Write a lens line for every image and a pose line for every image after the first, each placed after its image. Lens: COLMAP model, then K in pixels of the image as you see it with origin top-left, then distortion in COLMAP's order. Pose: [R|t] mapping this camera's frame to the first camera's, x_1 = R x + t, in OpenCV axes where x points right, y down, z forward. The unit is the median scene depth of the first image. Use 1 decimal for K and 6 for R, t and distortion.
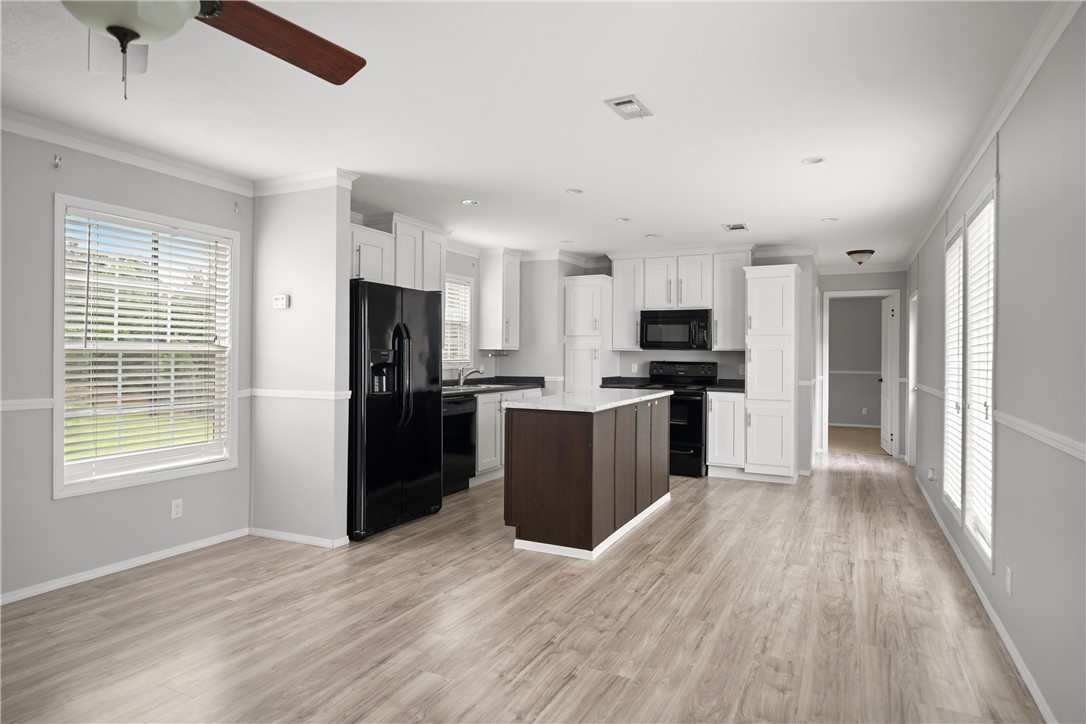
lens RADIAL K [[627.3, 0, 543.0], [0, 627.3, 355.0], [0, 0, 1]] dist [0.004171, -0.003391]
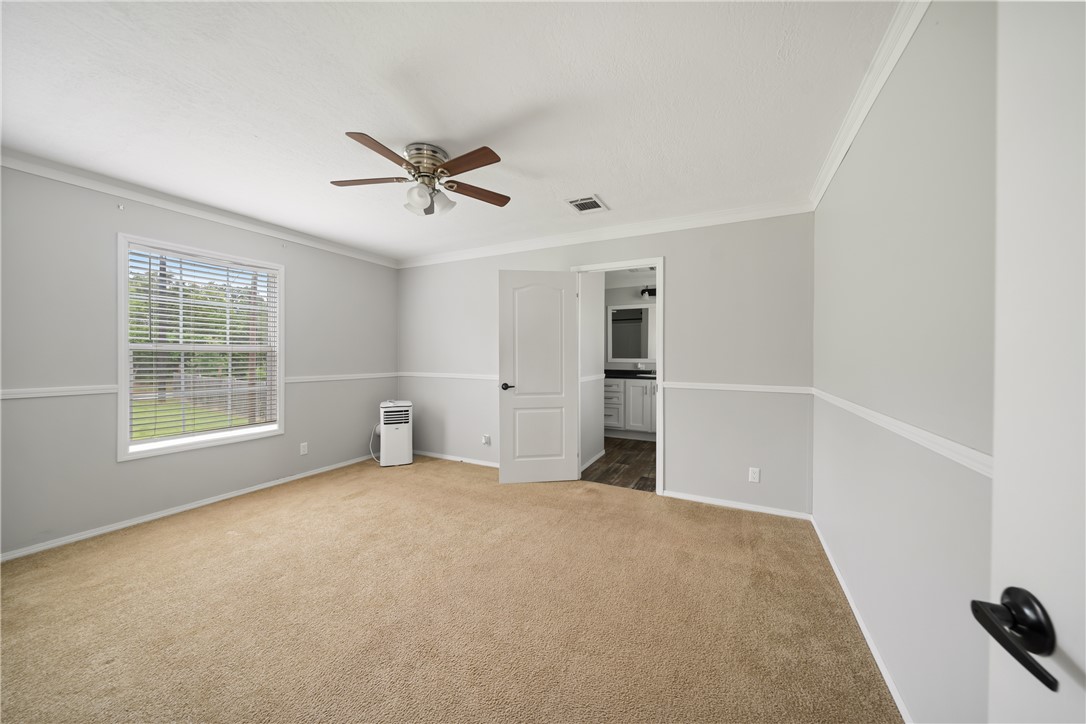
lens RADIAL K [[373.0, 0, 538.5], [0, 373.0, 352.9], [0, 0, 1]] dist [-0.006718, 0.000261]
pose [[0.999972, 0.000385, 0.007413, 0.089849], [-0.000358, 0.999993, -0.003635, 0.000851], [-0.007415, 0.003632, 0.999966, 0.170543]]
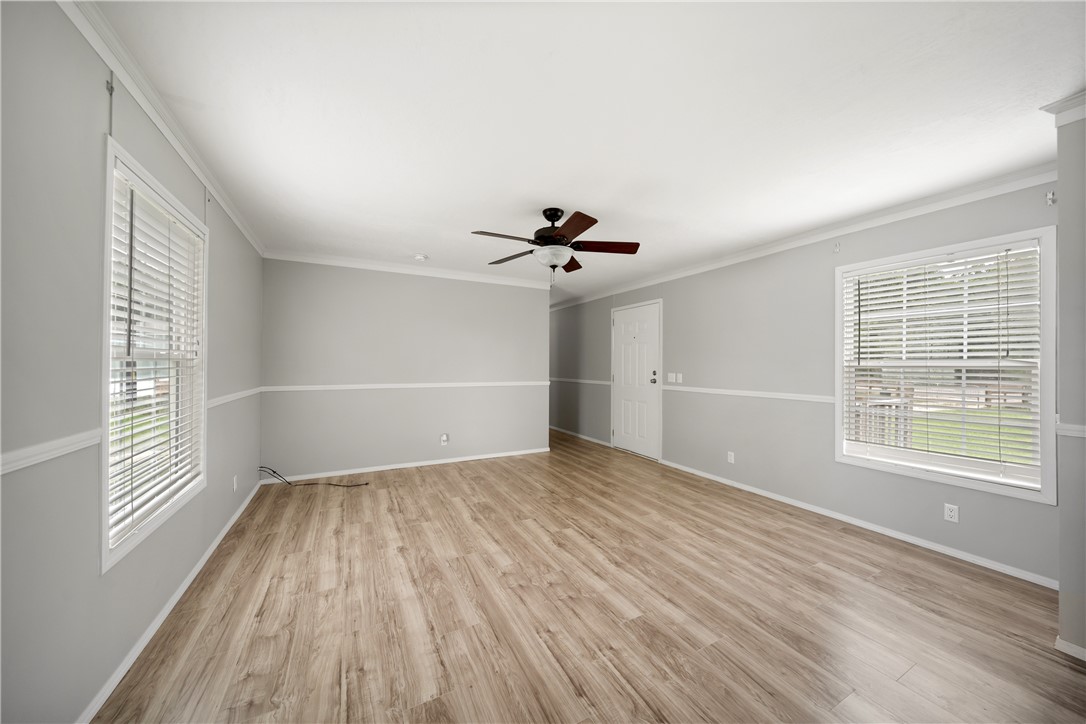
lens RADIAL K [[373.0, 0, 544.1], [0, 373.0, 360.8], [0, 0, 1]] dist [-0.006718, 0.000261]
pose [[-0.591099, -0.024244, -0.806235, 0.341837], [-0.012794, 0.999704, -0.020681, 0.005489], [0.806498, -0.001910, -0.591234, 0.797143]]
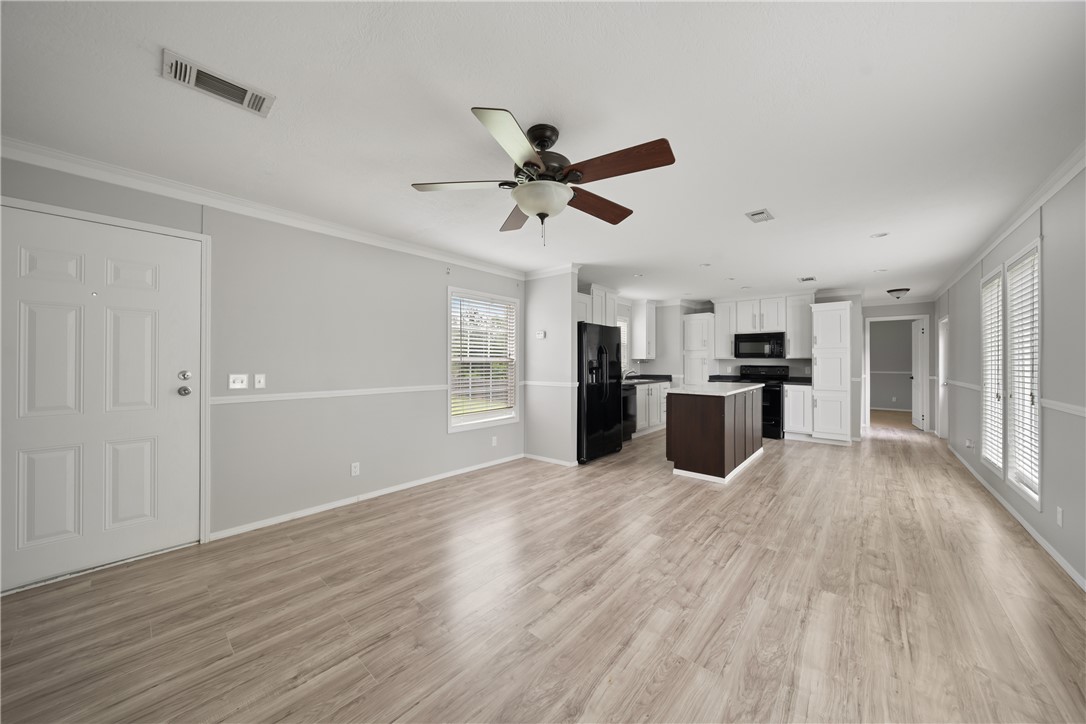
lens RADIAL K [[373.0, 0, 541.7], [0, 373.0, 361.2], [0, 0, 1]] dist [-0.006718, 0.000261]
pose [[0.965502, -0.007208, -0.260296, -0.130057], [0.006689, 0.999973, -0.002878, -0.002879], [0.260310, 0.001038, 0.965525, -0.090447]]
